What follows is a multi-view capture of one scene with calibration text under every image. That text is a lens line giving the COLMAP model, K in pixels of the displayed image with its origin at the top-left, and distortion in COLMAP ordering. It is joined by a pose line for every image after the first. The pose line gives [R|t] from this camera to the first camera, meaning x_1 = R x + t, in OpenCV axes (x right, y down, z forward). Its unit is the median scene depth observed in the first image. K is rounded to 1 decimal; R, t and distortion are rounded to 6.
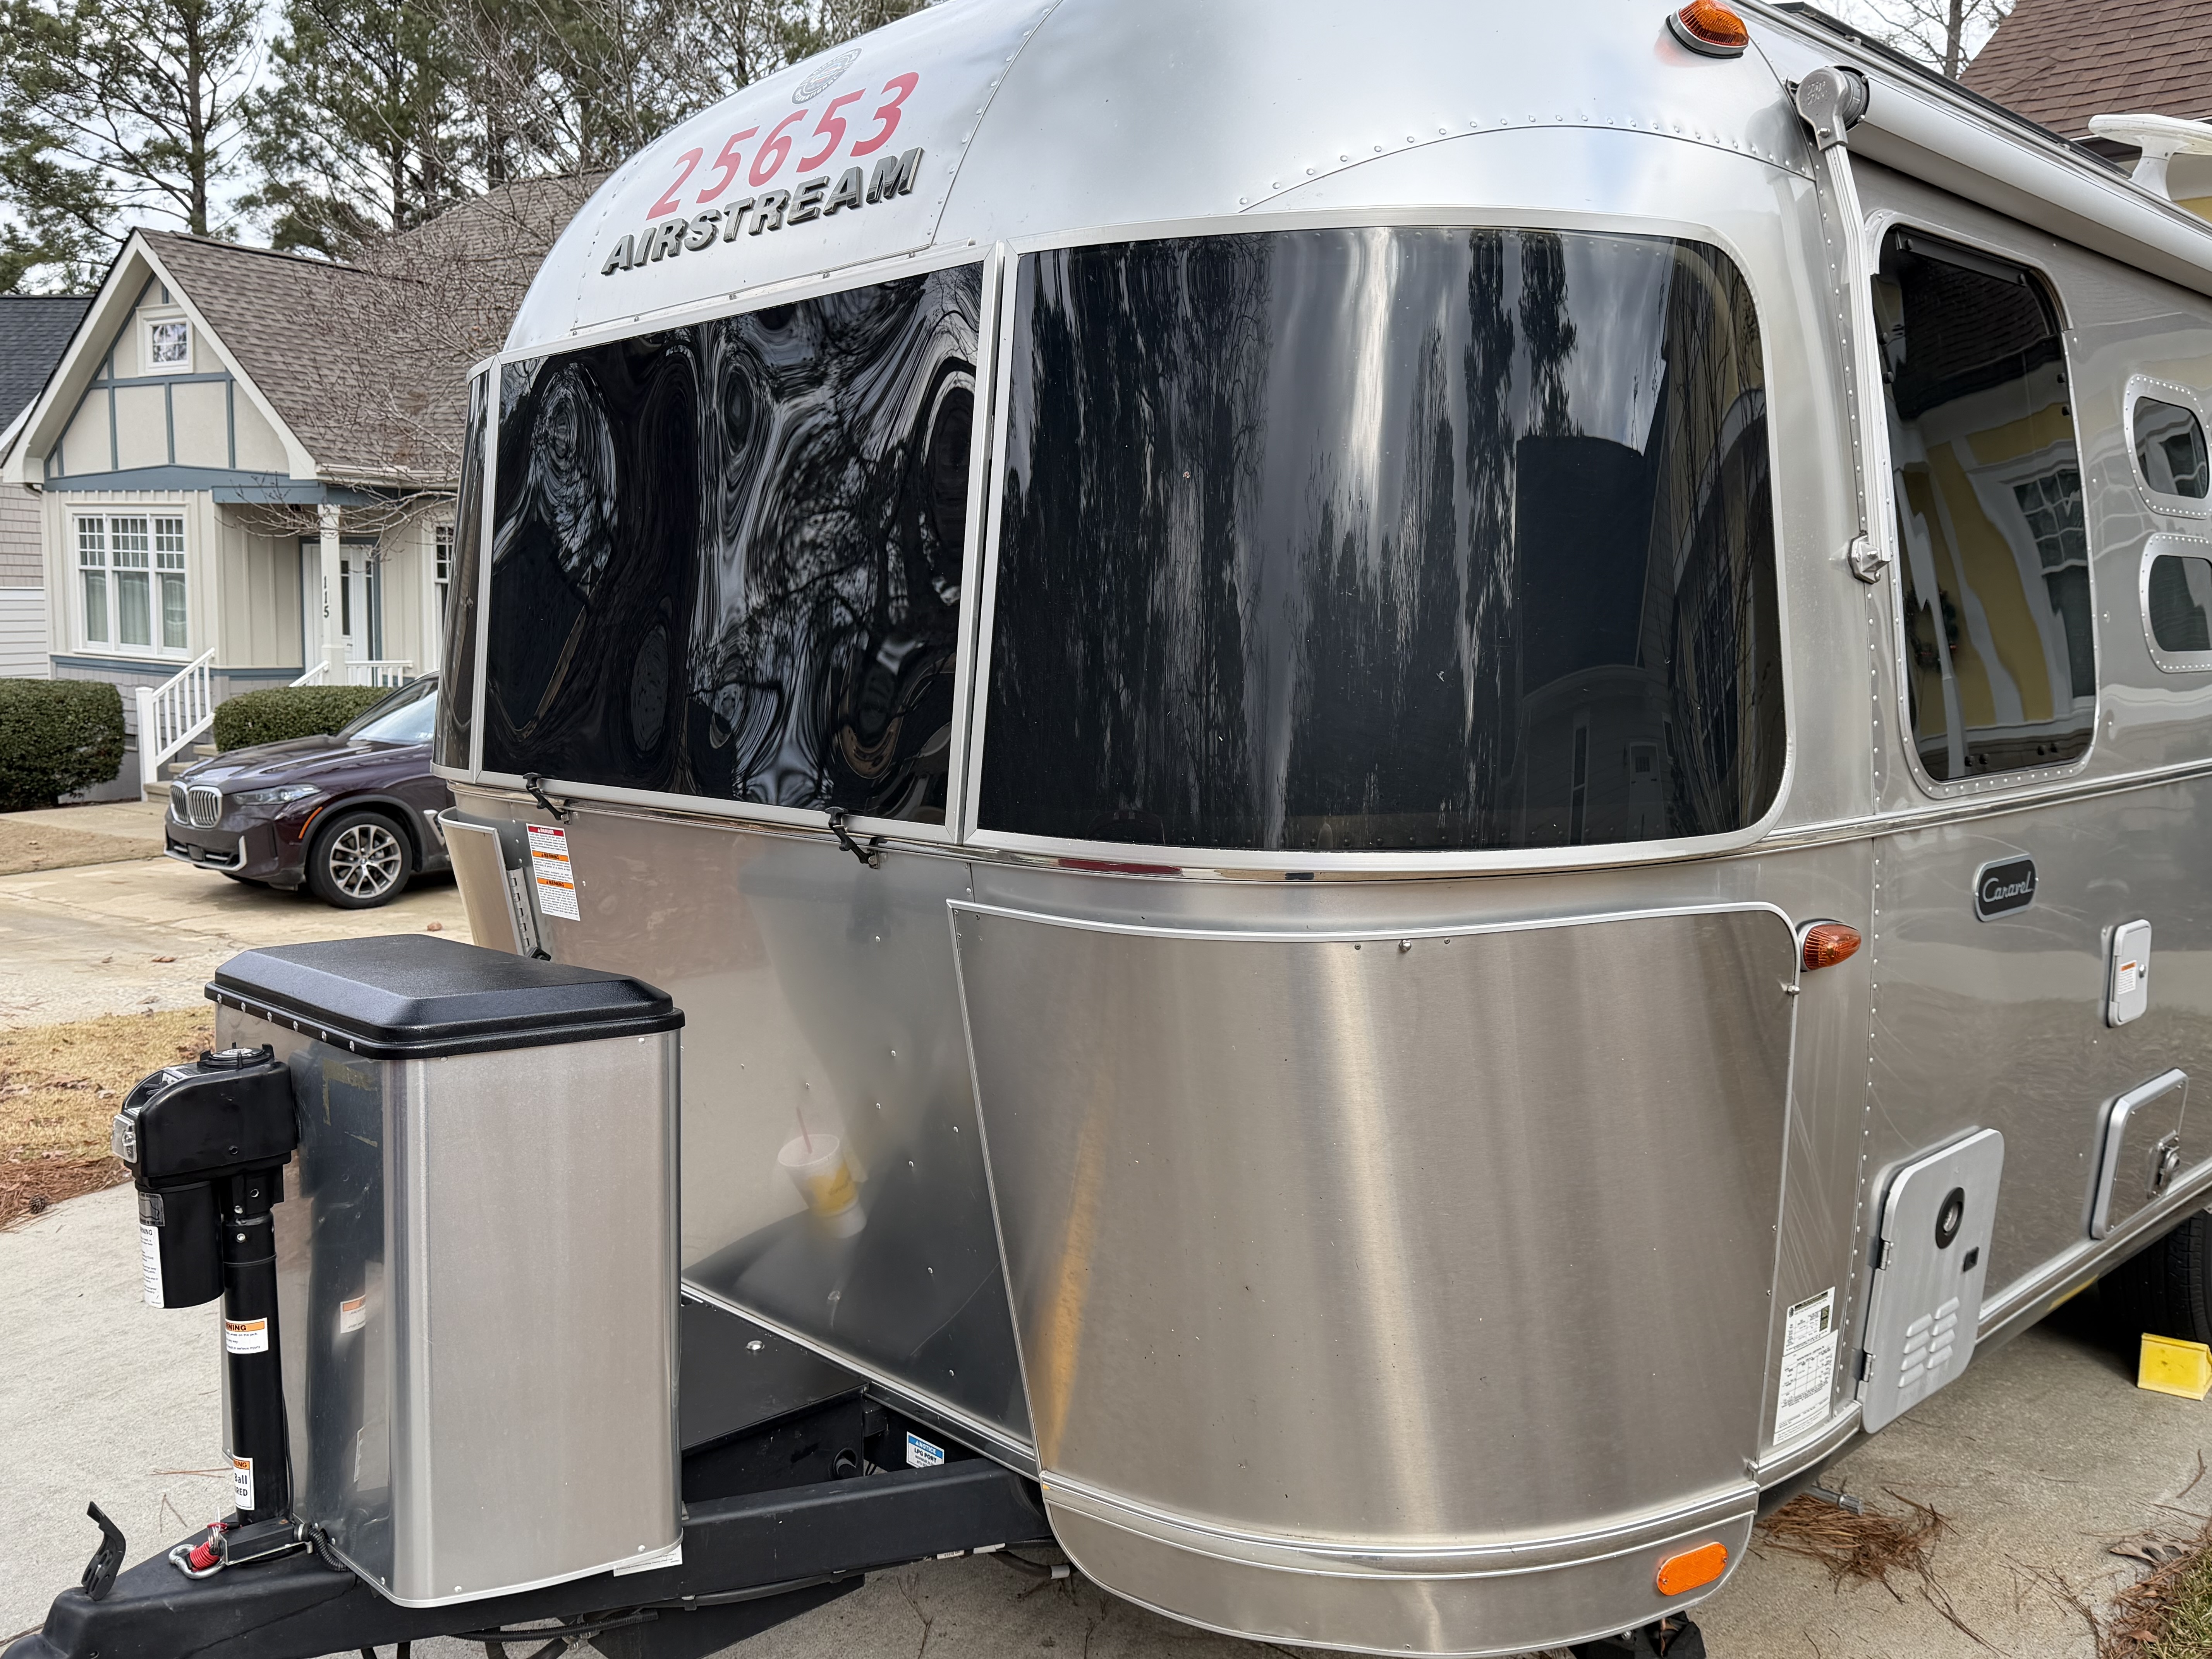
lens RADIAL K [[1803.0, 0, 1146.8], [0, 1803.0, 844.4], [0, 0, 1]] dist [0.061377, -0.018194]
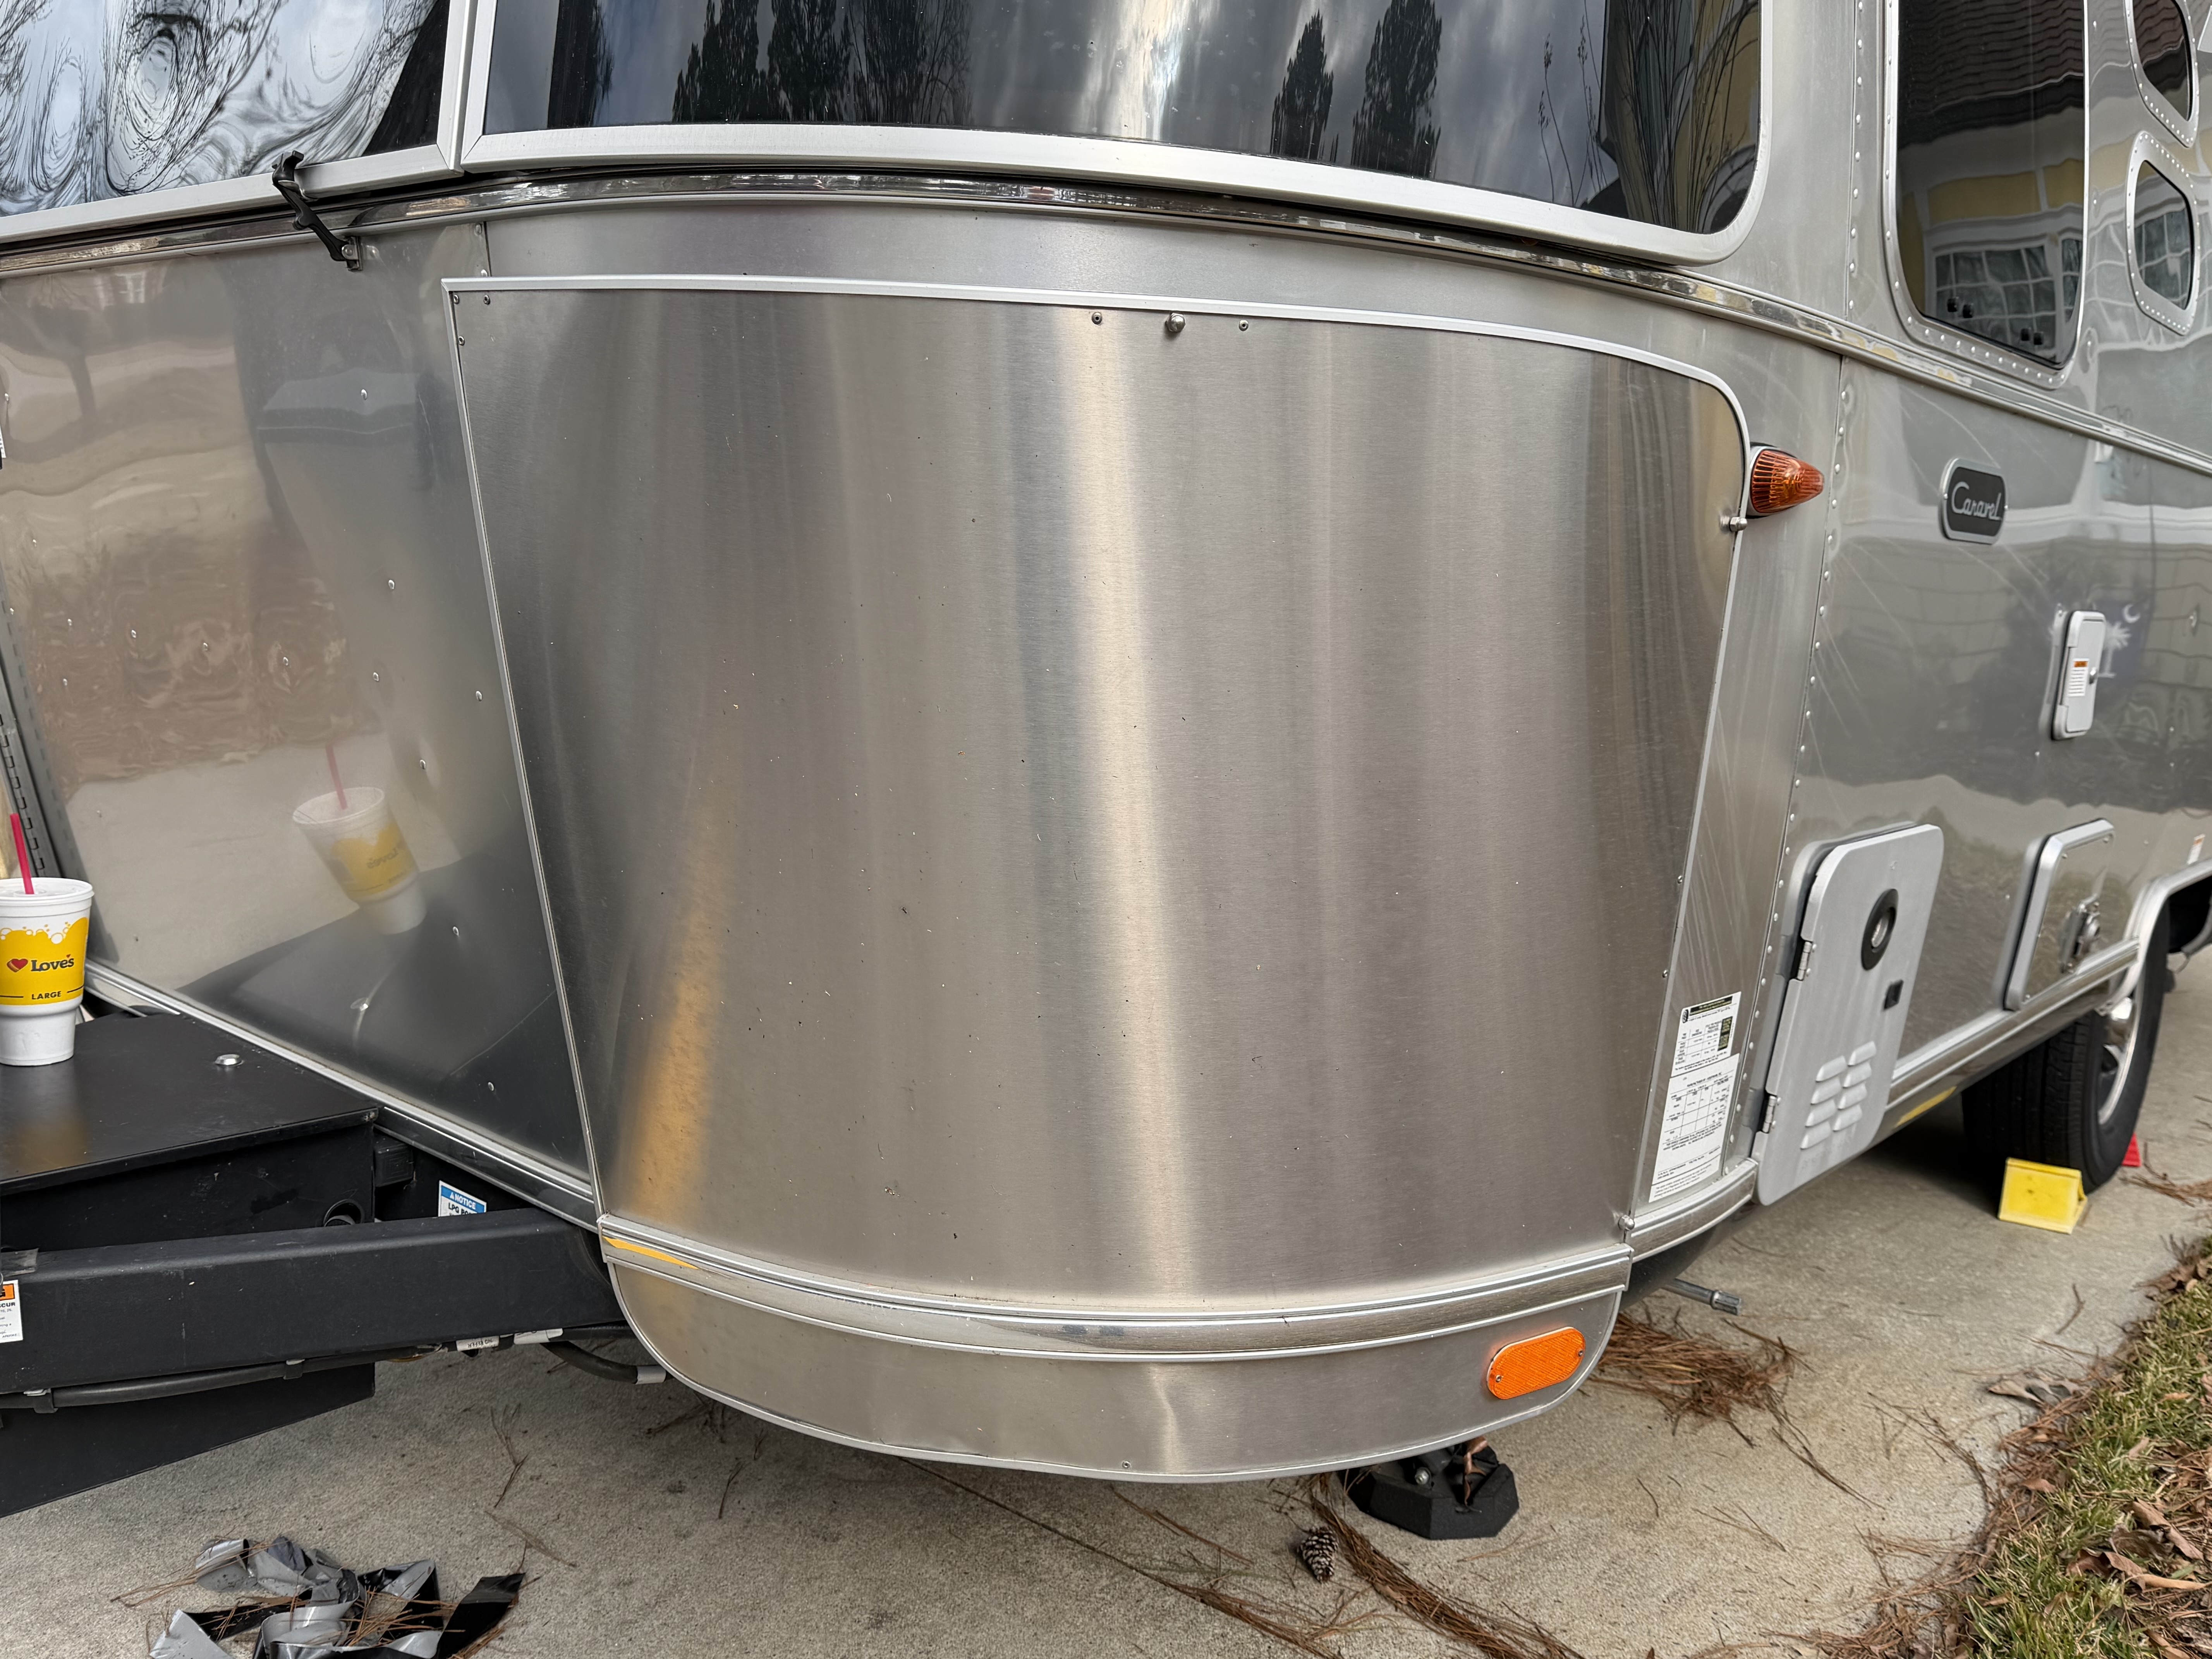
lens RADIAL K [[1803.0, 0, 1117.0], [0, 1803.0, 817.0], [0, 0, 1]] dist [0.061377, -0.018194]
pose [[0.995162, 0.041462, 0.089070, 0.053745], [-0.044679, 0.998408, 0.034432, 0.136472], [-0.087501, -0.038245, 0.995430, 0.261722]]
